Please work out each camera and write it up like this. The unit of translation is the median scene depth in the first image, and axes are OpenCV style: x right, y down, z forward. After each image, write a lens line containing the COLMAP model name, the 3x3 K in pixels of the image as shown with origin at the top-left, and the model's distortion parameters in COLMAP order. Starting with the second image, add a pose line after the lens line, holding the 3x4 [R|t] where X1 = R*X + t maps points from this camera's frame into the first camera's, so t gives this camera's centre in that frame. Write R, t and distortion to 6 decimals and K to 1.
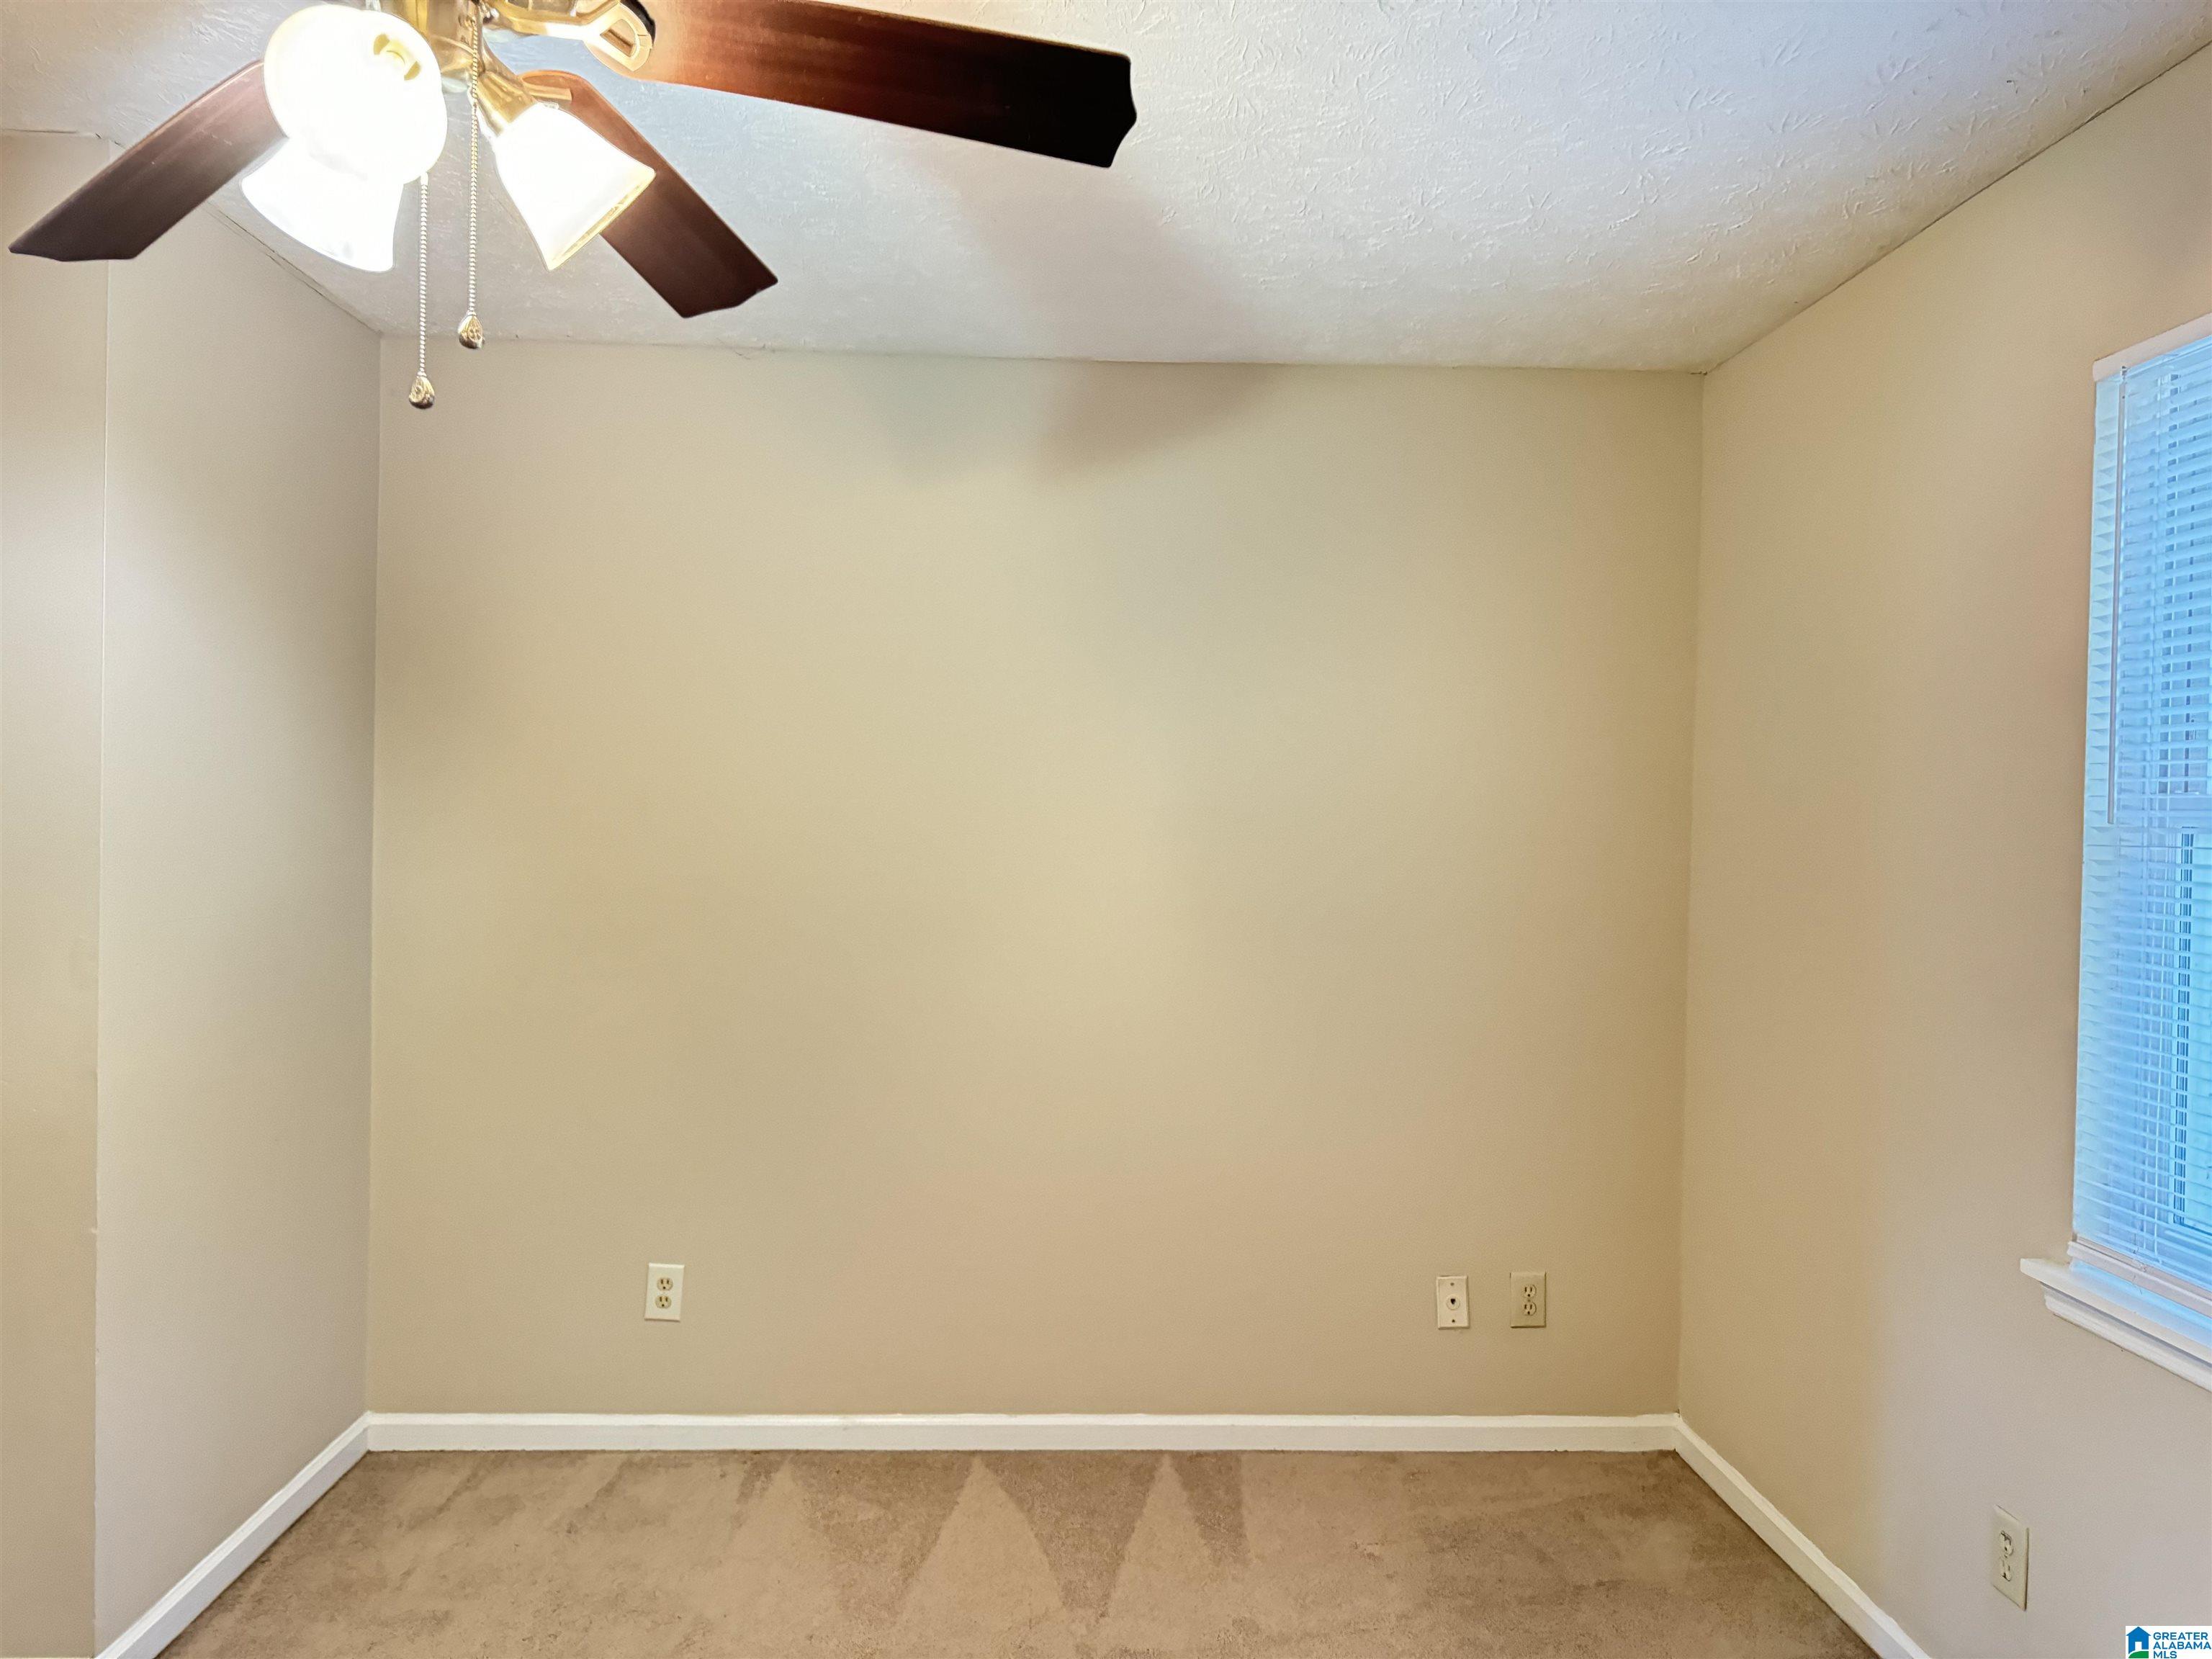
lens RADIAL K [[1557.9, 0, 1106.2], [0, 1557.9, 845.3], [0, 0, 1]] dist [0.028003, -0.031985]
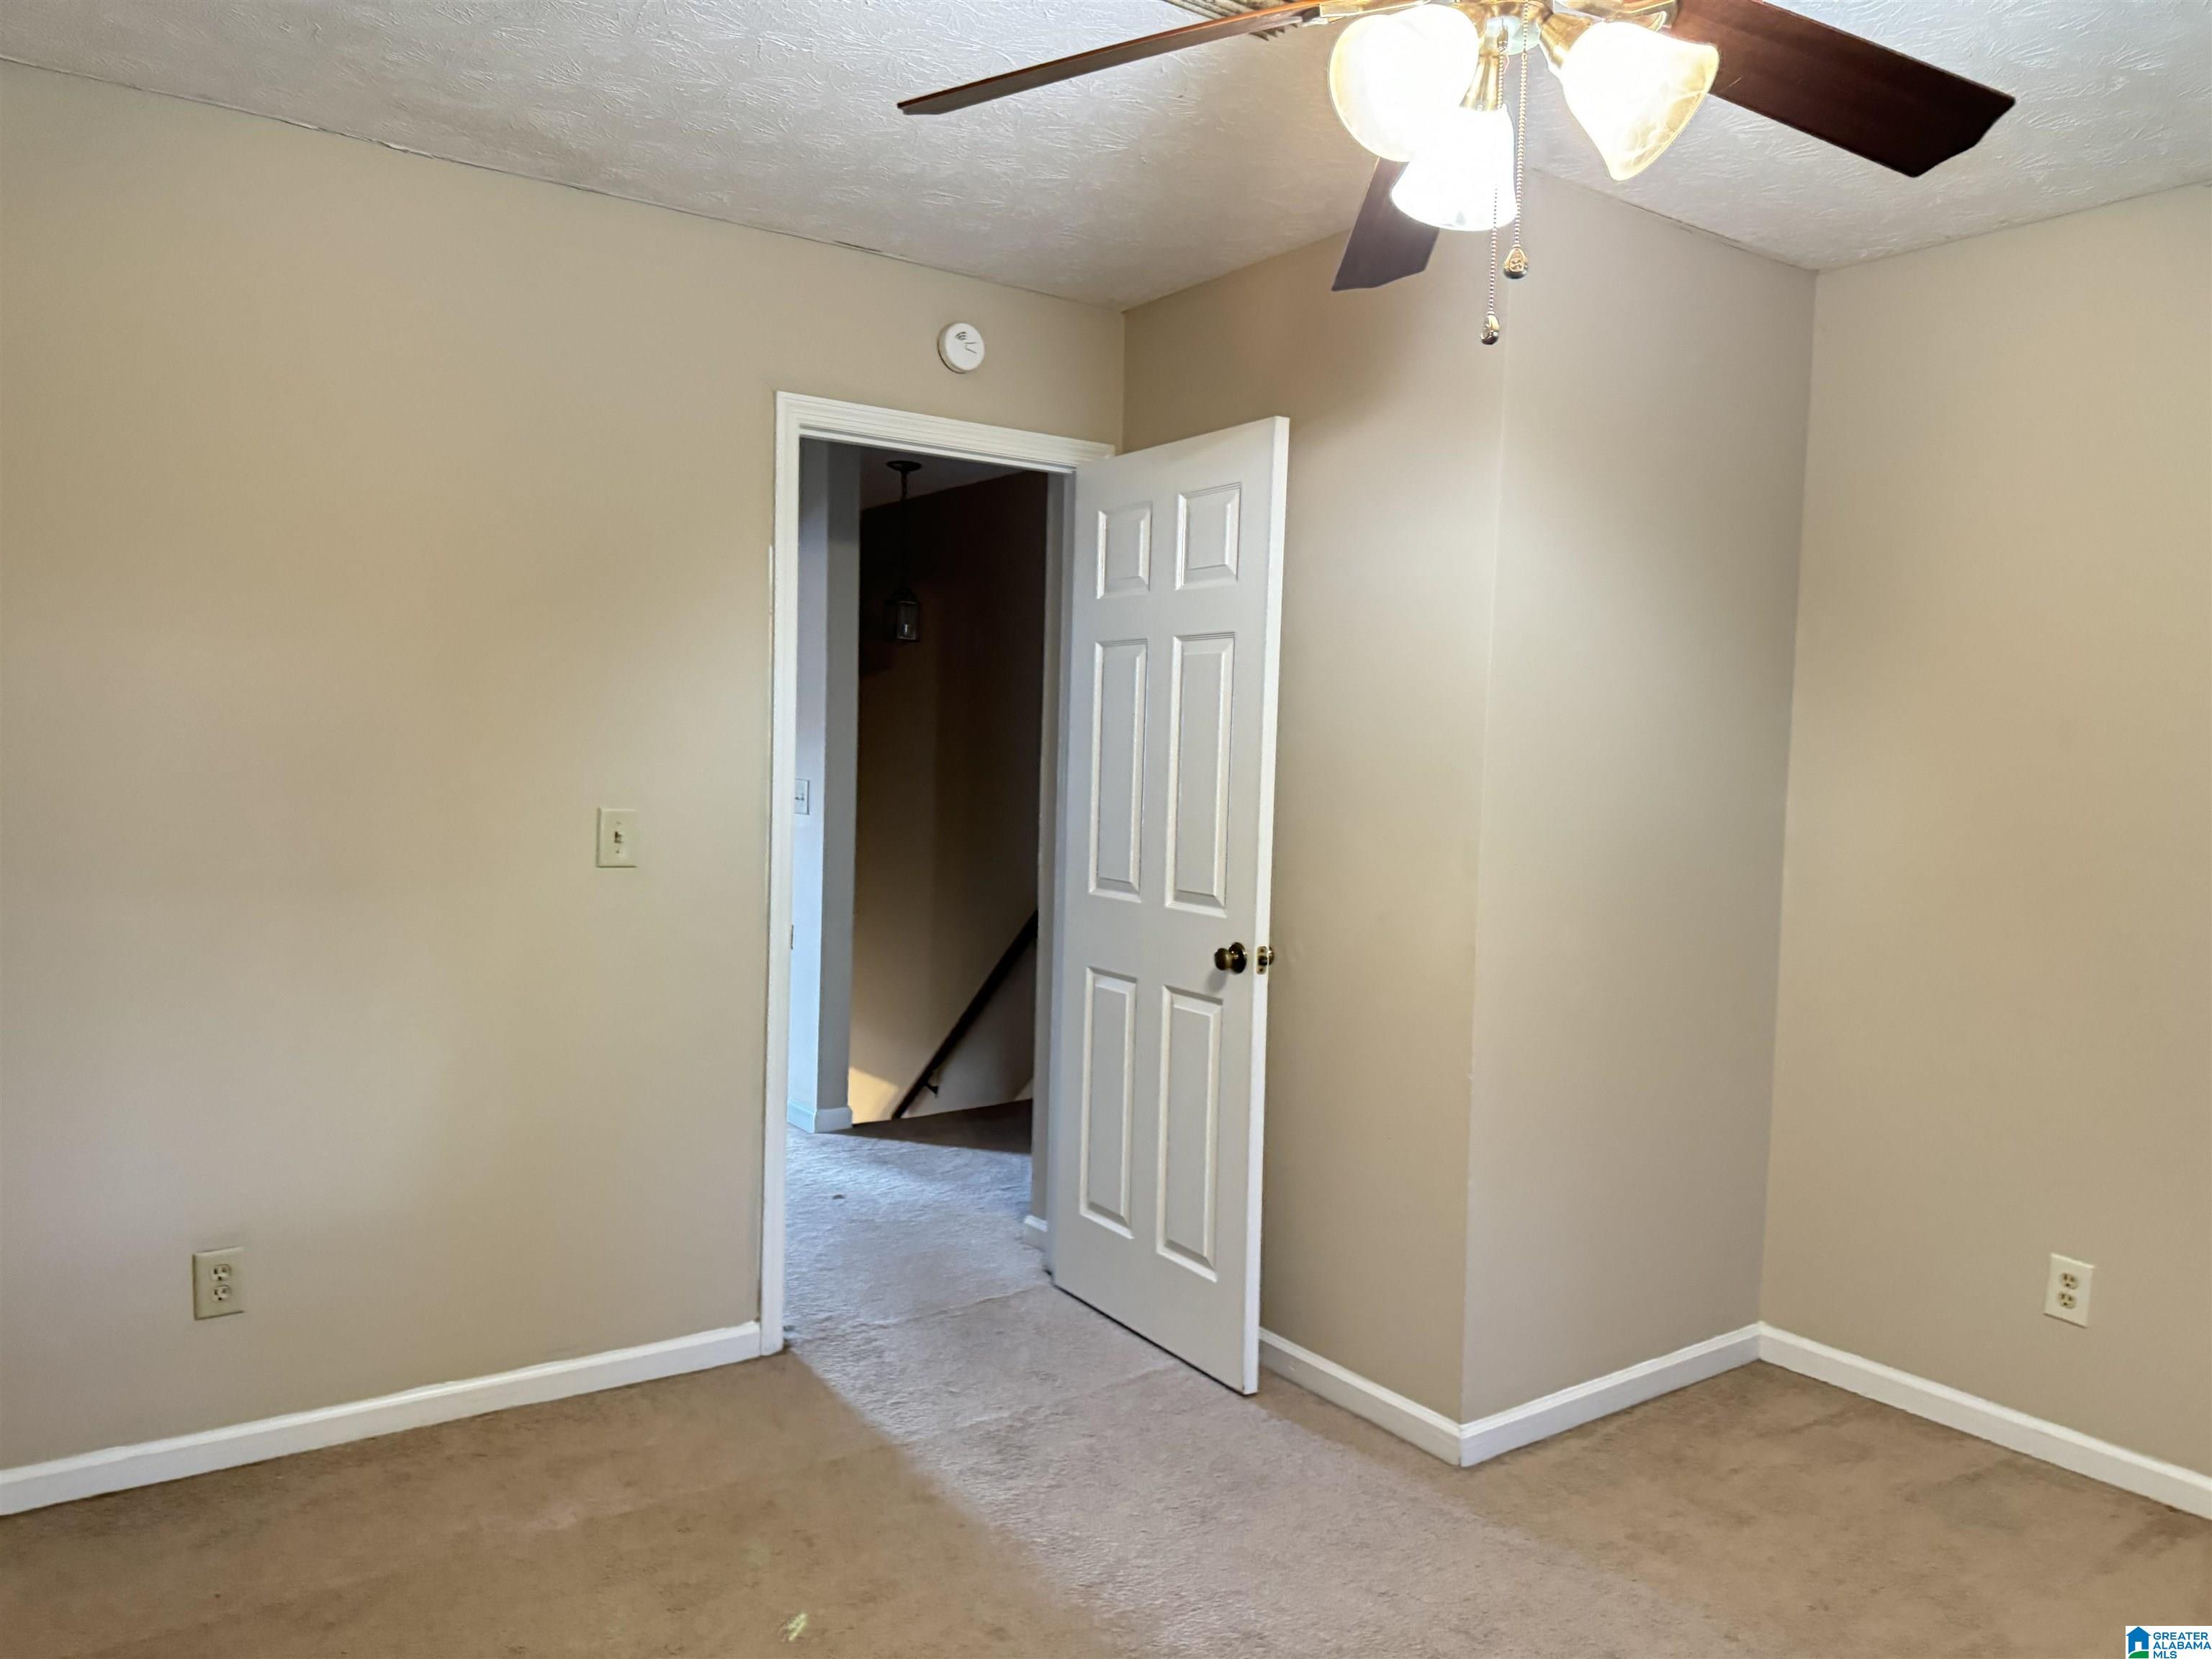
lens RADIAL K [[1557.9, 0, 1106.2], [0, 1557.9, 845.3], [0, 0, 1]] dist [0.028003, -0.031985]
pose [[0.539216, 0.042448, -0.841097, 0.165683], [-0.025249, 0.999095, 0.034235, 0.021423], [0.841789, 0.002776, 0.539800, 0.074876]]
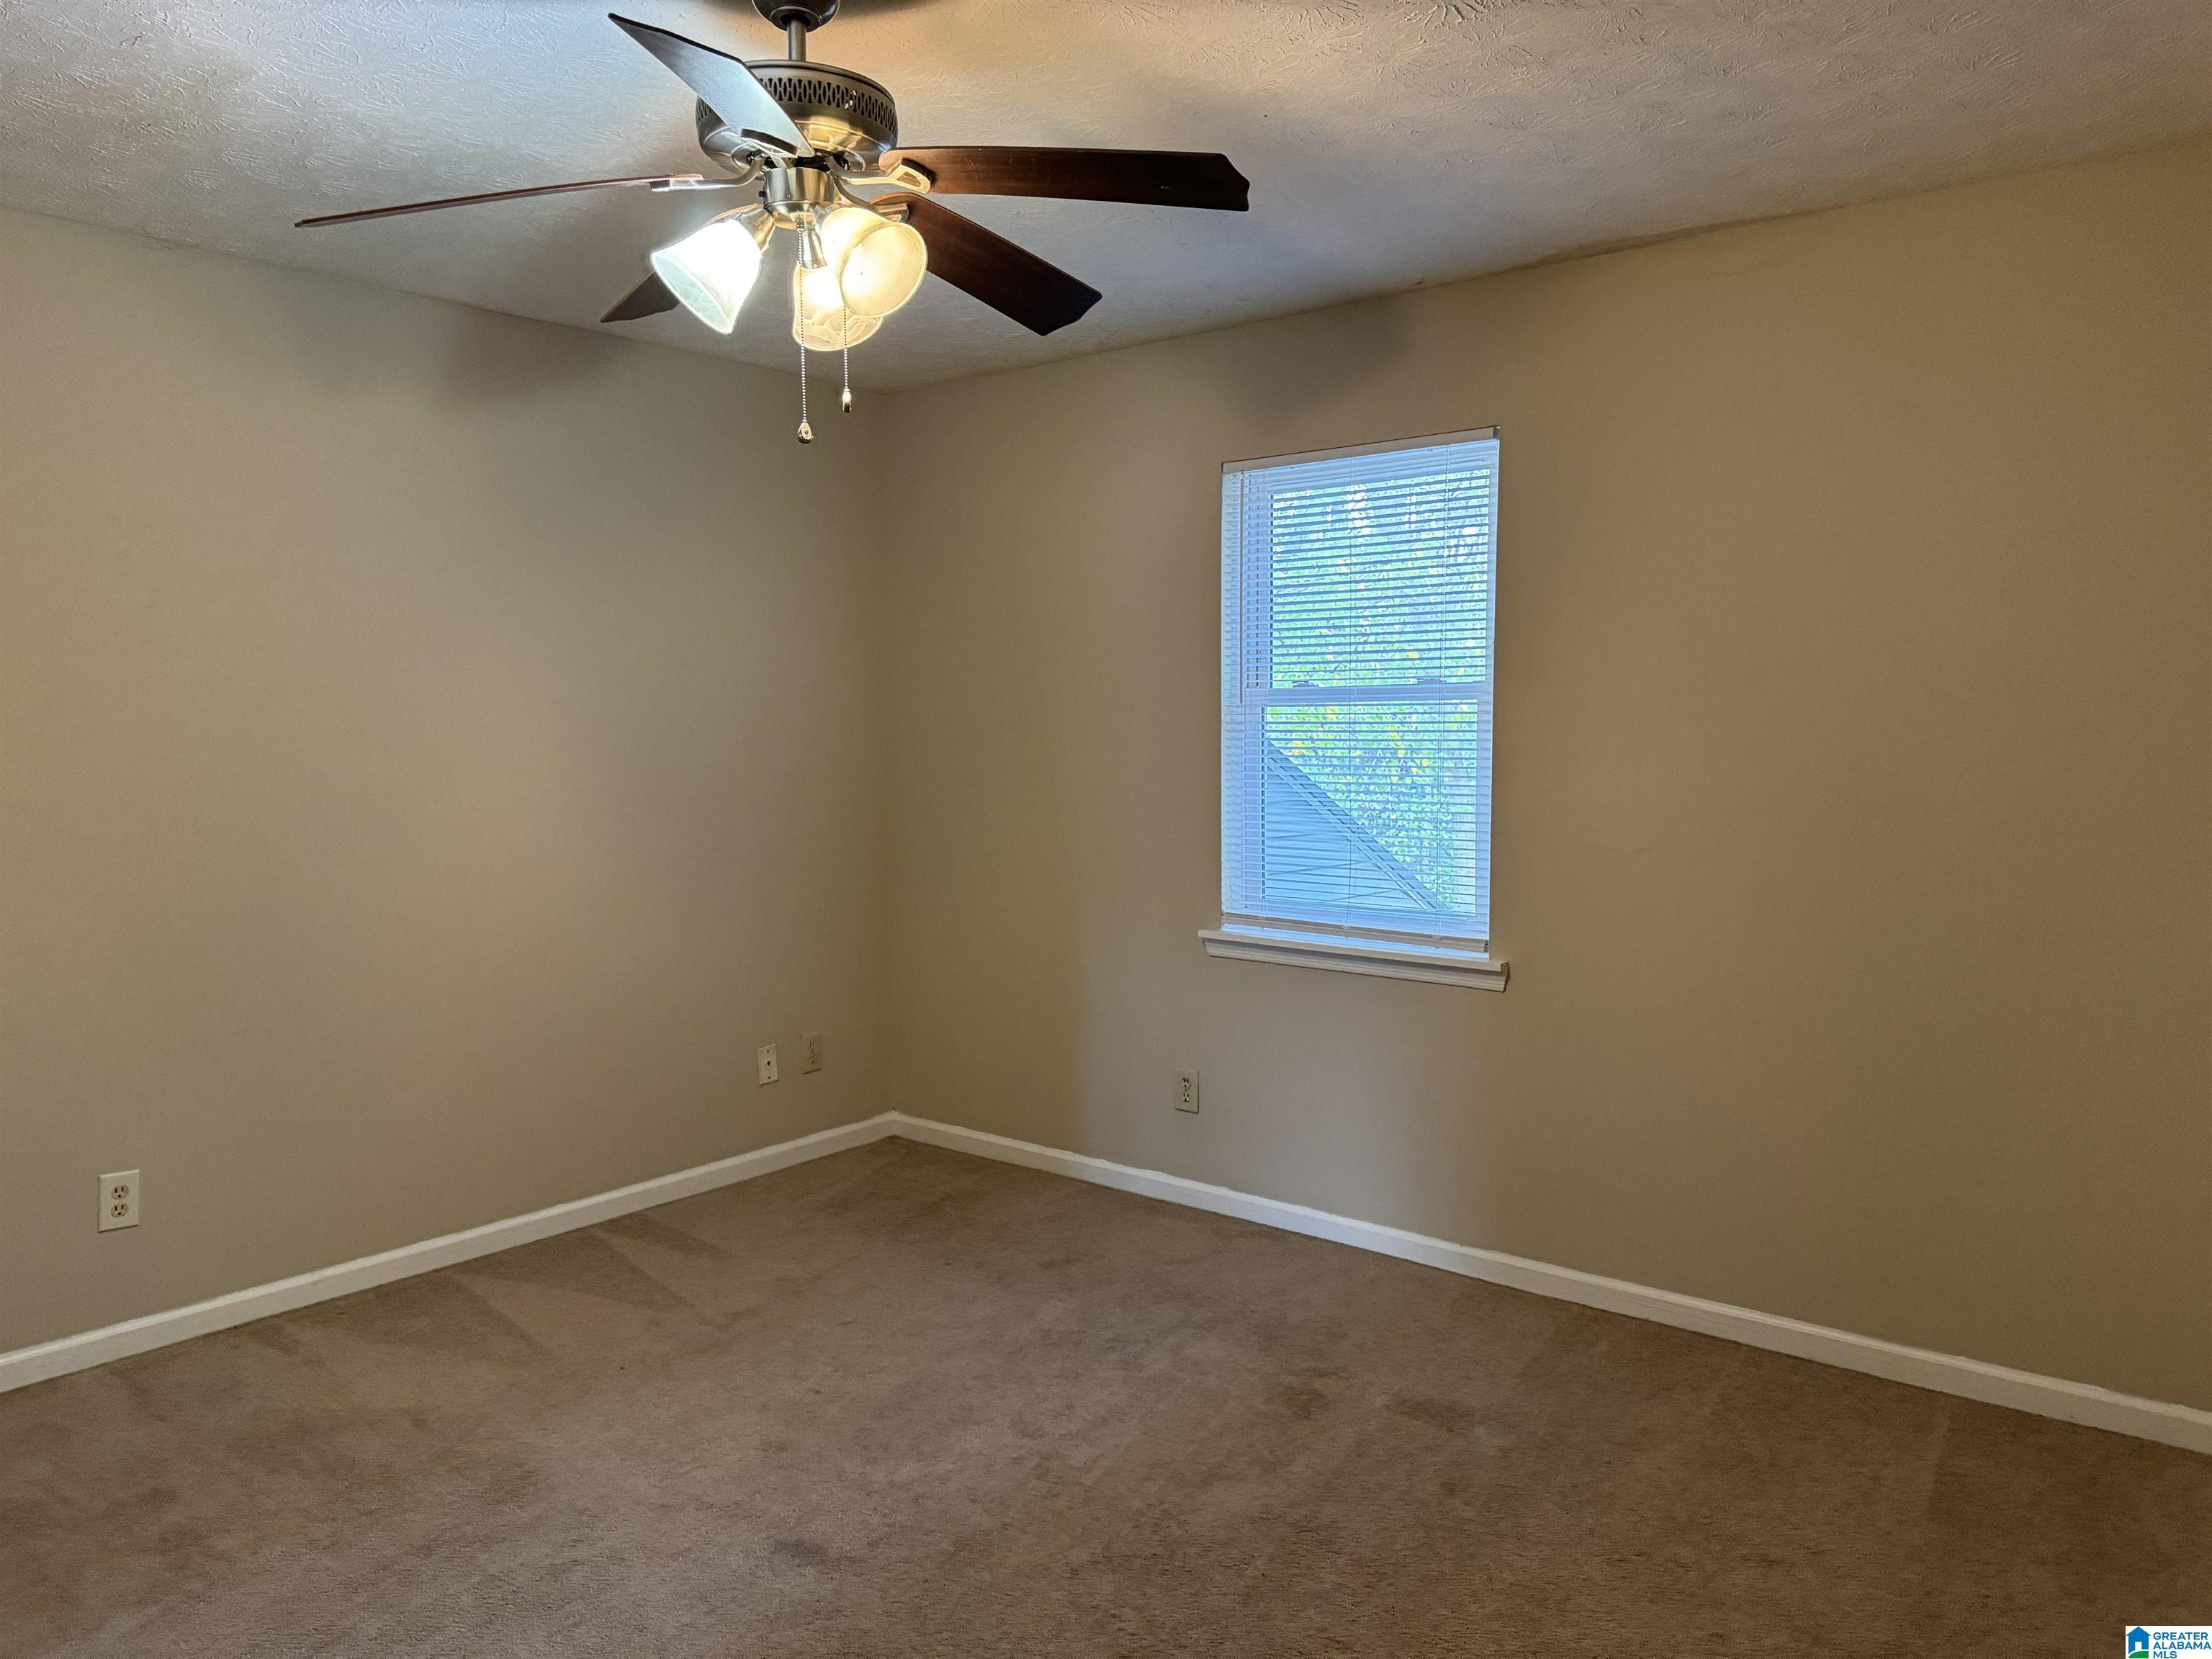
lens RADIAL K [[1514.4, 0, 1109.4], [0, 1514.4, 837.3], [0, 0, 1]] dist [-0.033684, -0.004825]
pose [[0.654303, -0.077061, 0.752296, -0.597724], [0.032827, 0.996751, 0.073551, 0.010979], [-0.755519, -0.023429, 0.654707, -0.080258]]
